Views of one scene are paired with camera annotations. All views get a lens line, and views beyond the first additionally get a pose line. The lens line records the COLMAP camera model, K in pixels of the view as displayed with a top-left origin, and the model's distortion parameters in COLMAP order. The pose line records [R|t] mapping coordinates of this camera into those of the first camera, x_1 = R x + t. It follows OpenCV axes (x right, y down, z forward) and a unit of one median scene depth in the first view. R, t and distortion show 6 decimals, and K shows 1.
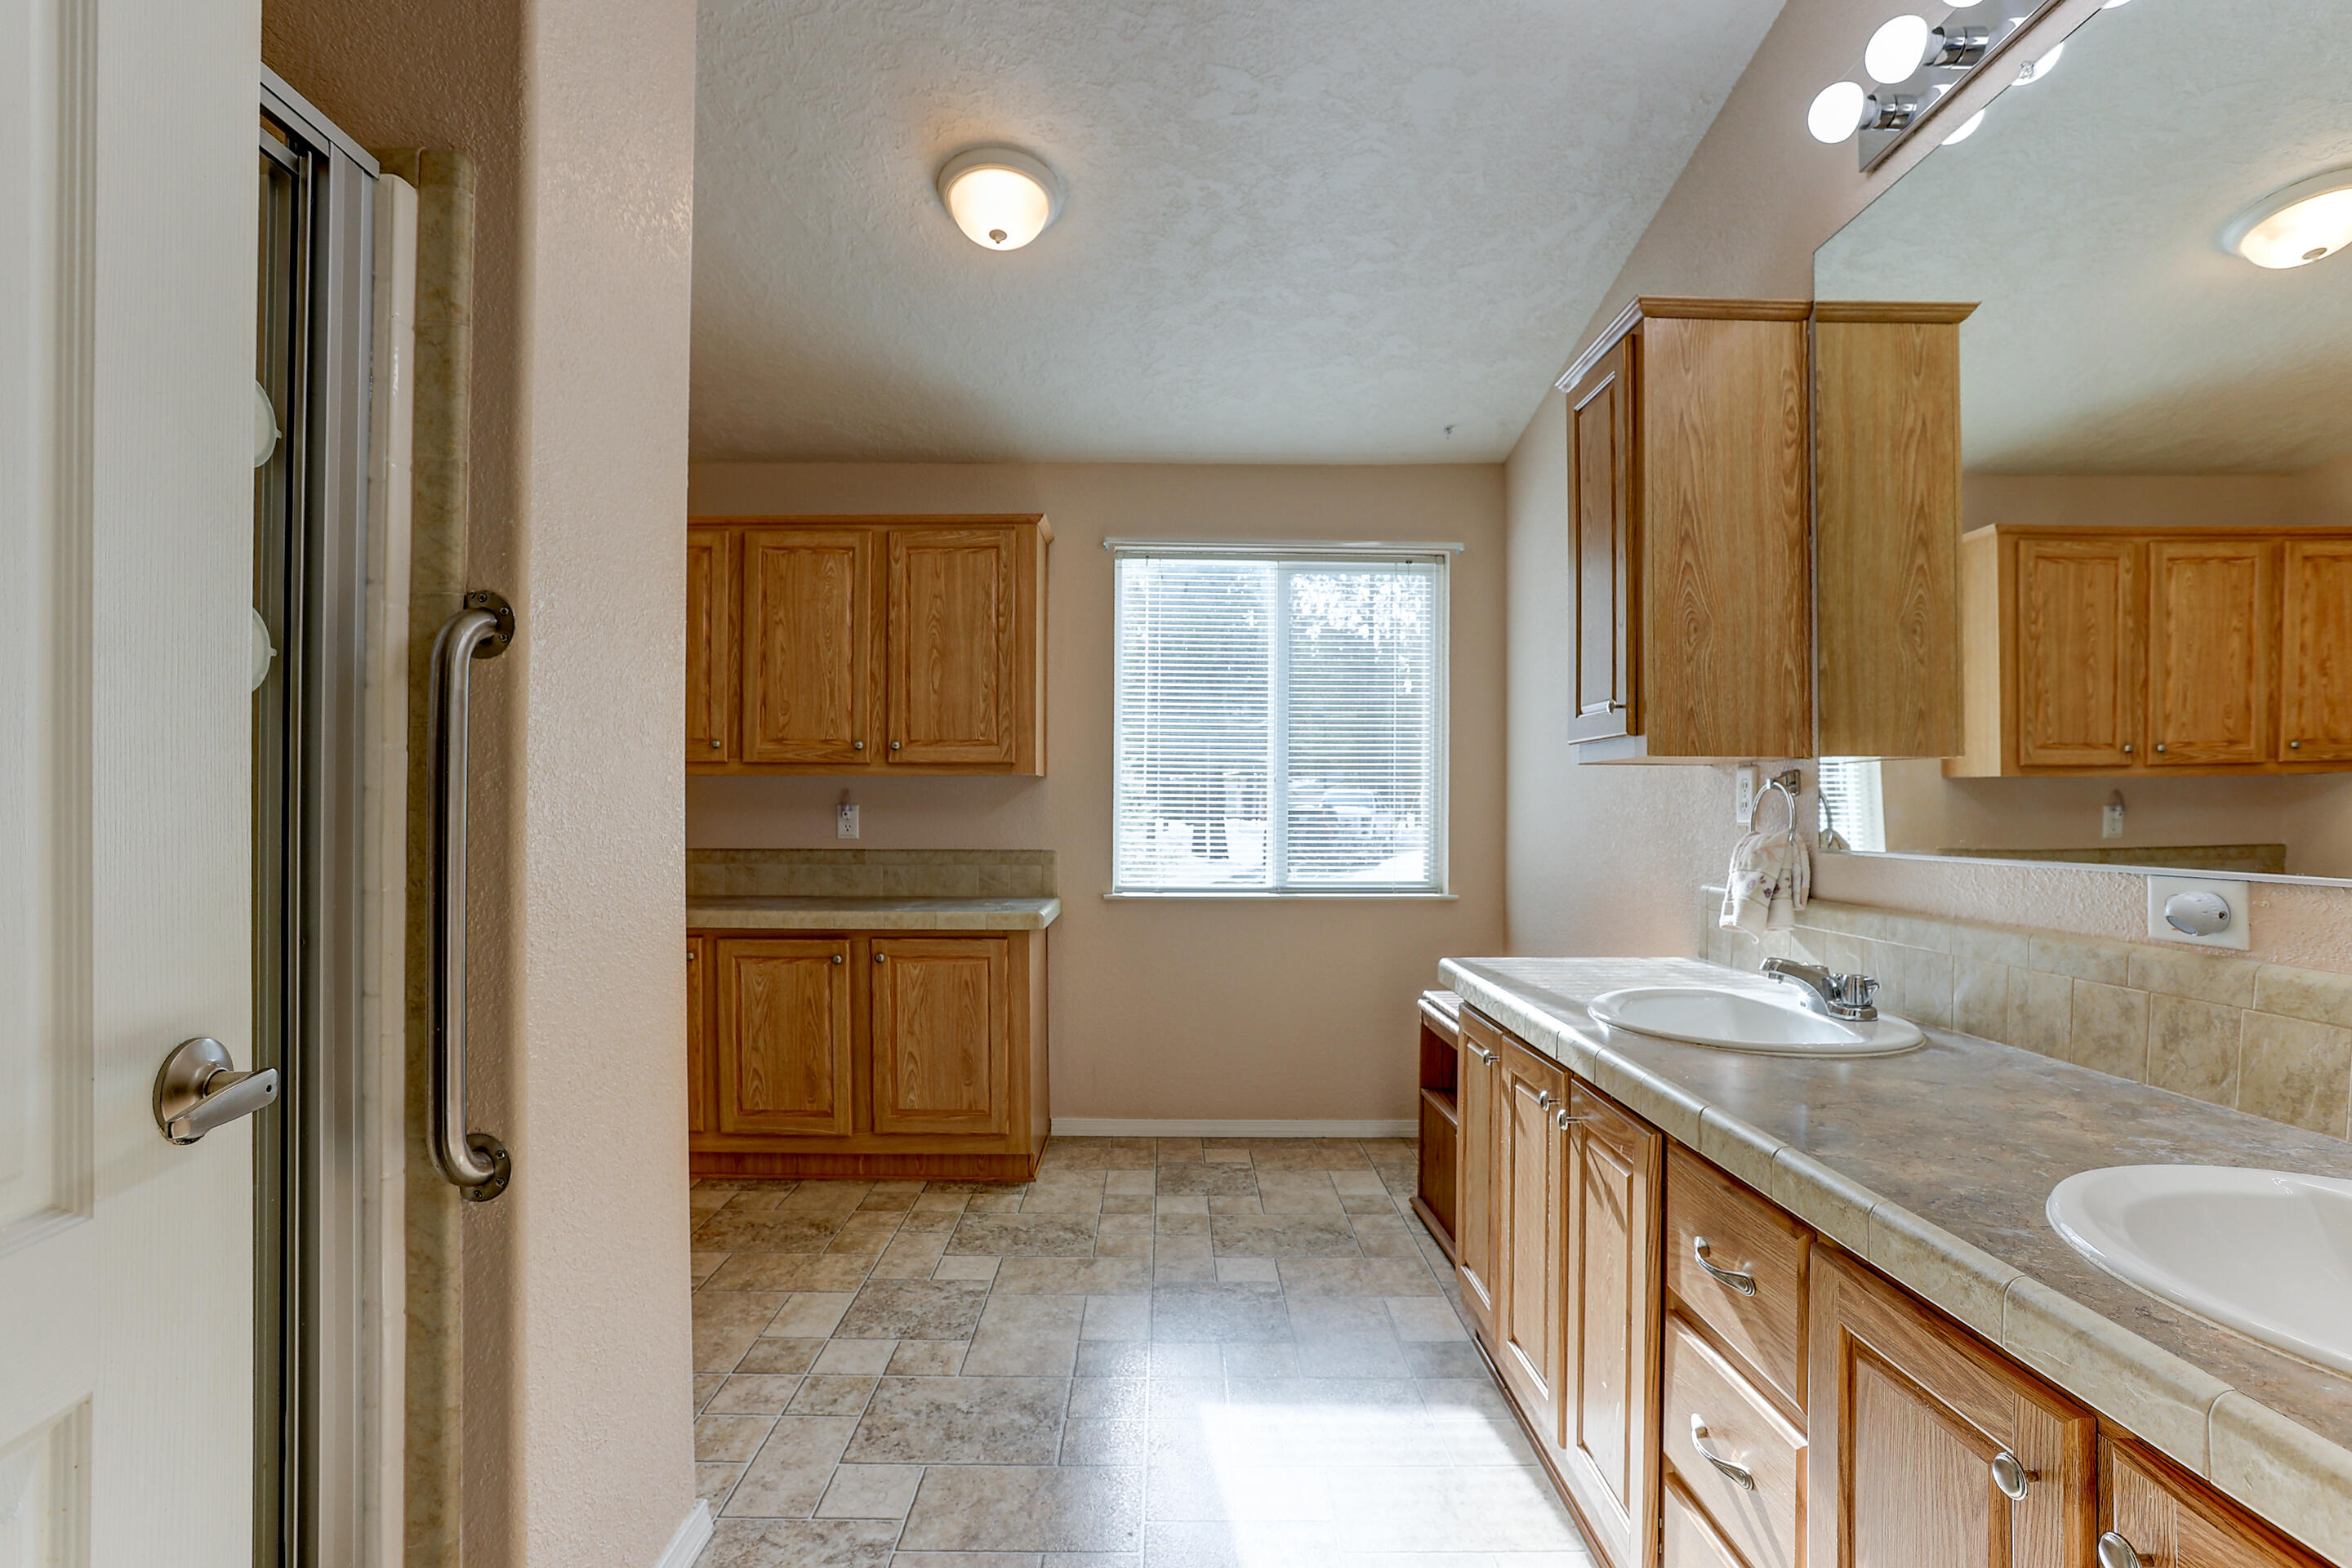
lens RADIAL K [[1156.8, 0, 1146.6], [0, 1156.8, 808.9], [0, 0, 1]] dist [-0.061969, 0.037531]
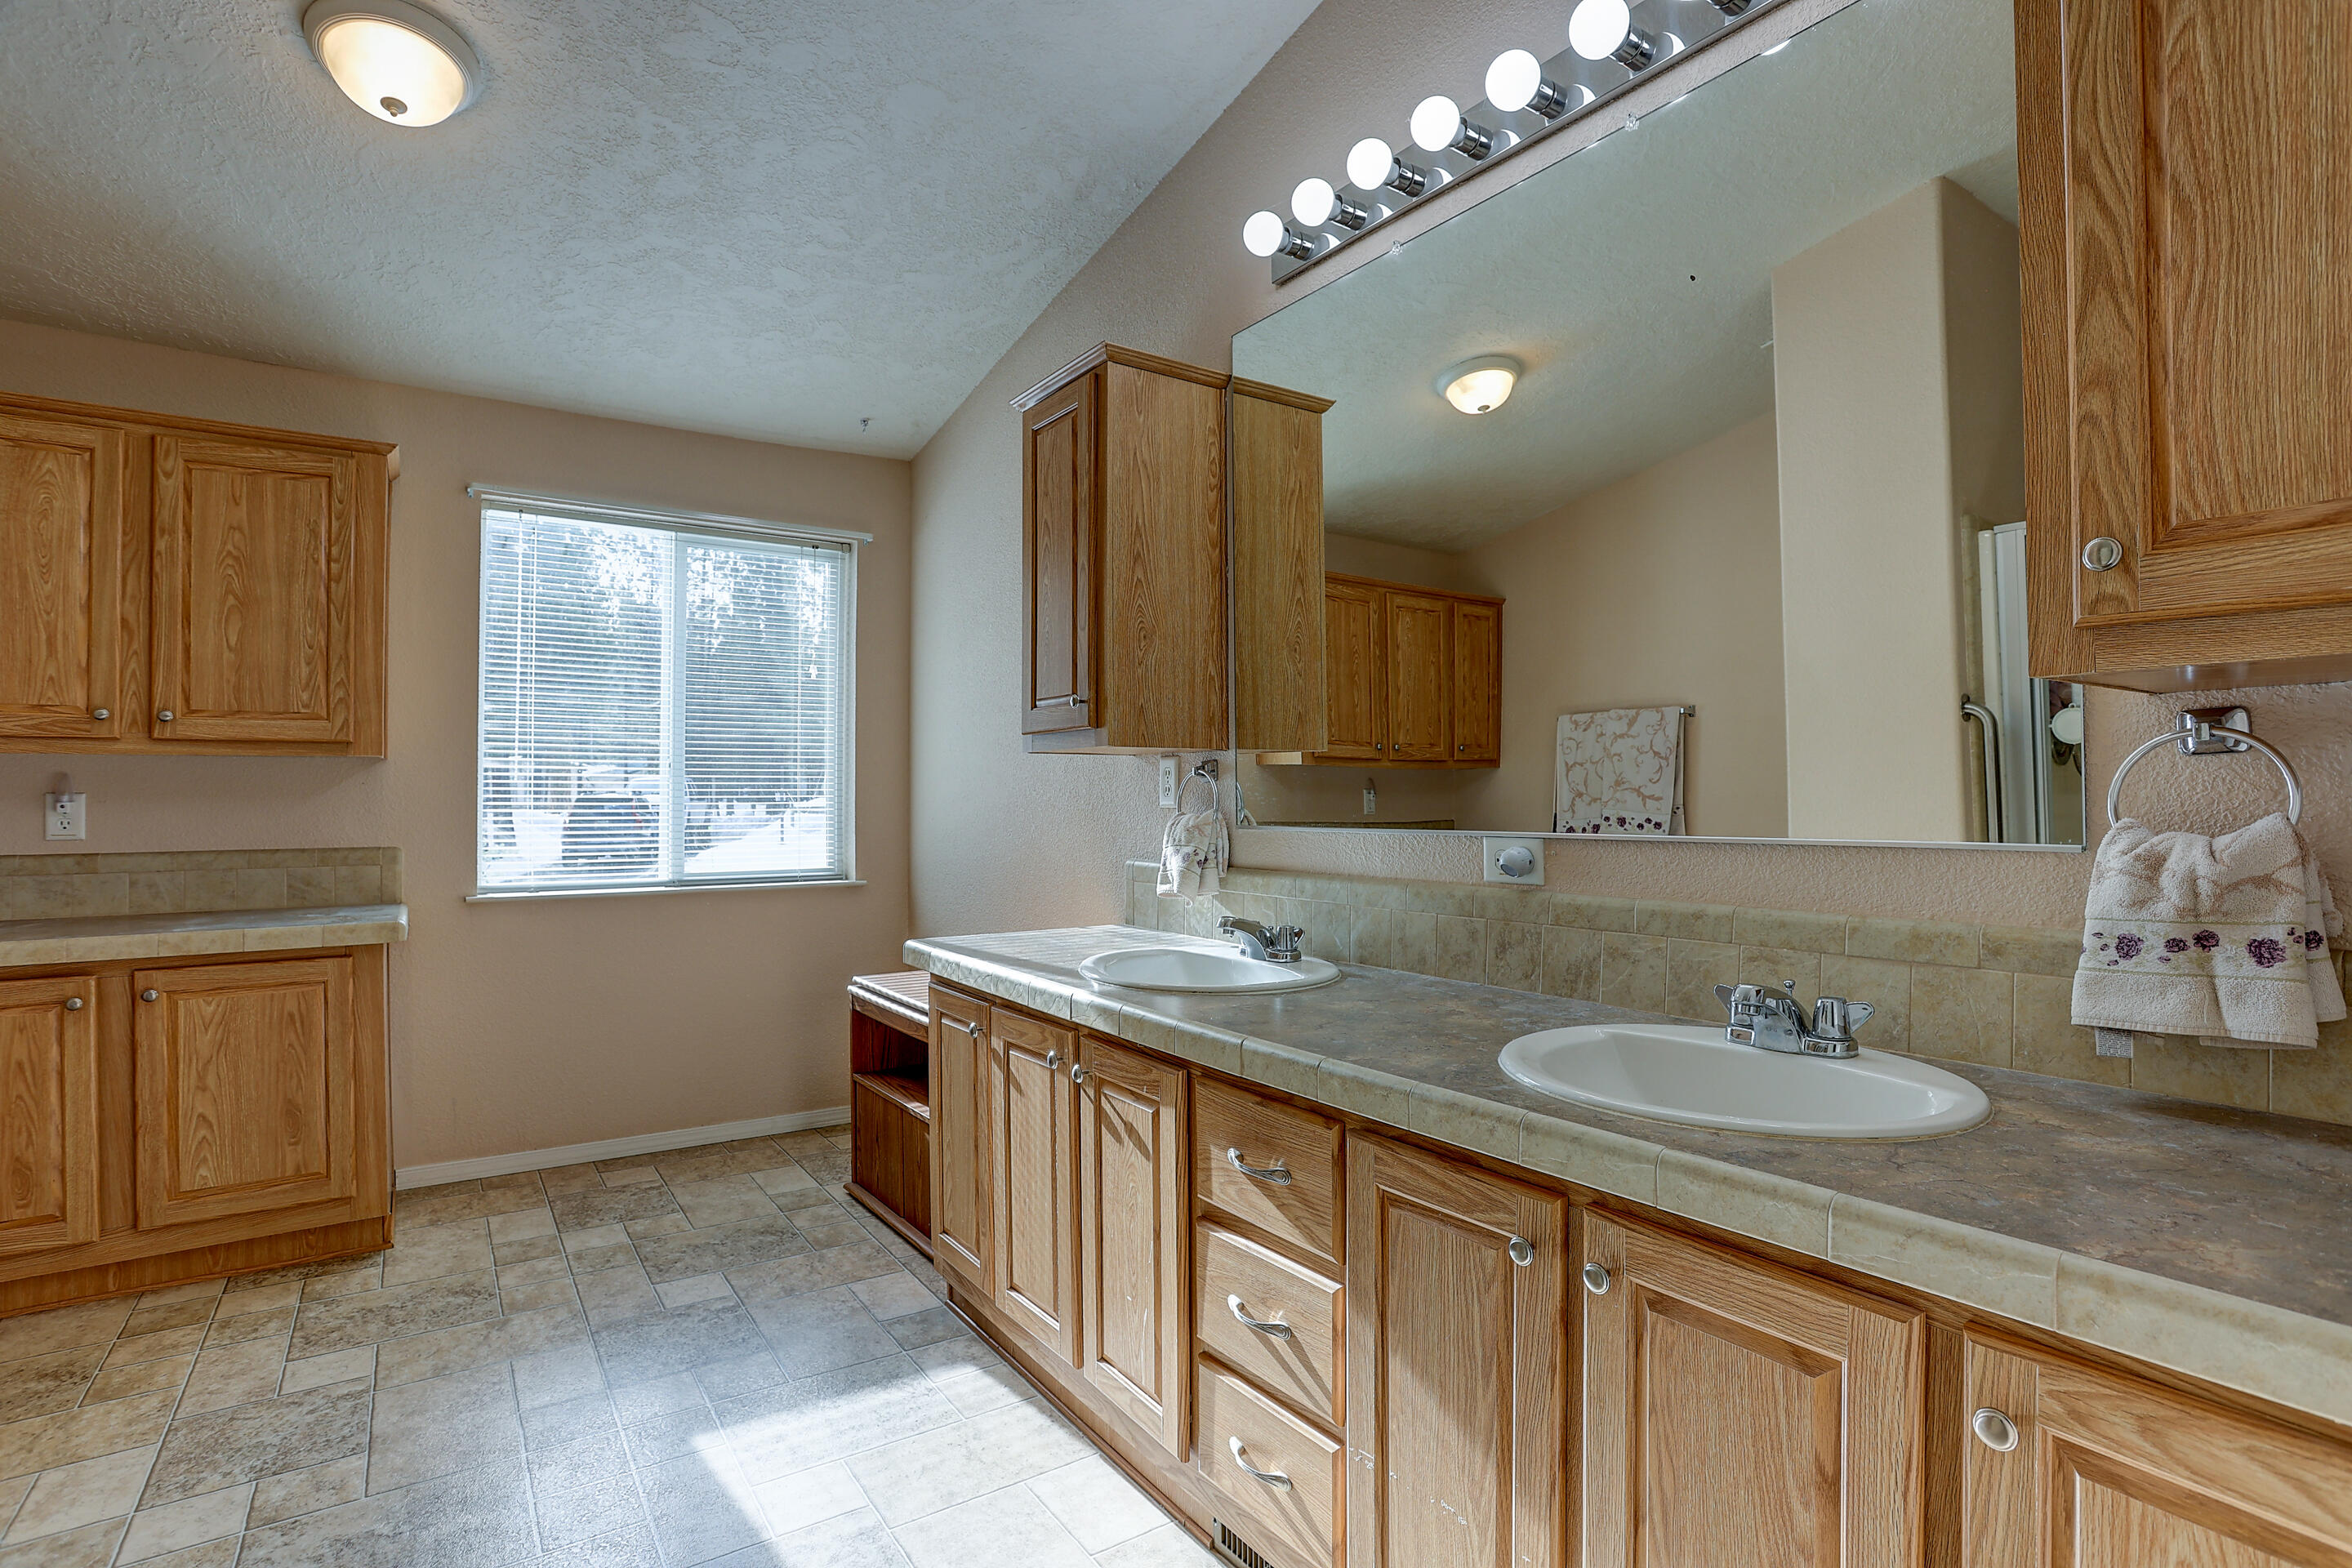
lens RADIAL K [[1157.7, 0, 1190.7], [0, 1157.7, 783.1], [0, 0, 1]] dist [-0.082720, 0.037702]
pose [[0.820857, 0.000438, 0.571134, -0.124193], [0.006392, 0.999930, -0.009953, 0.001853], [-0.571099, 0.011821, 0.820796, 0.013485]]
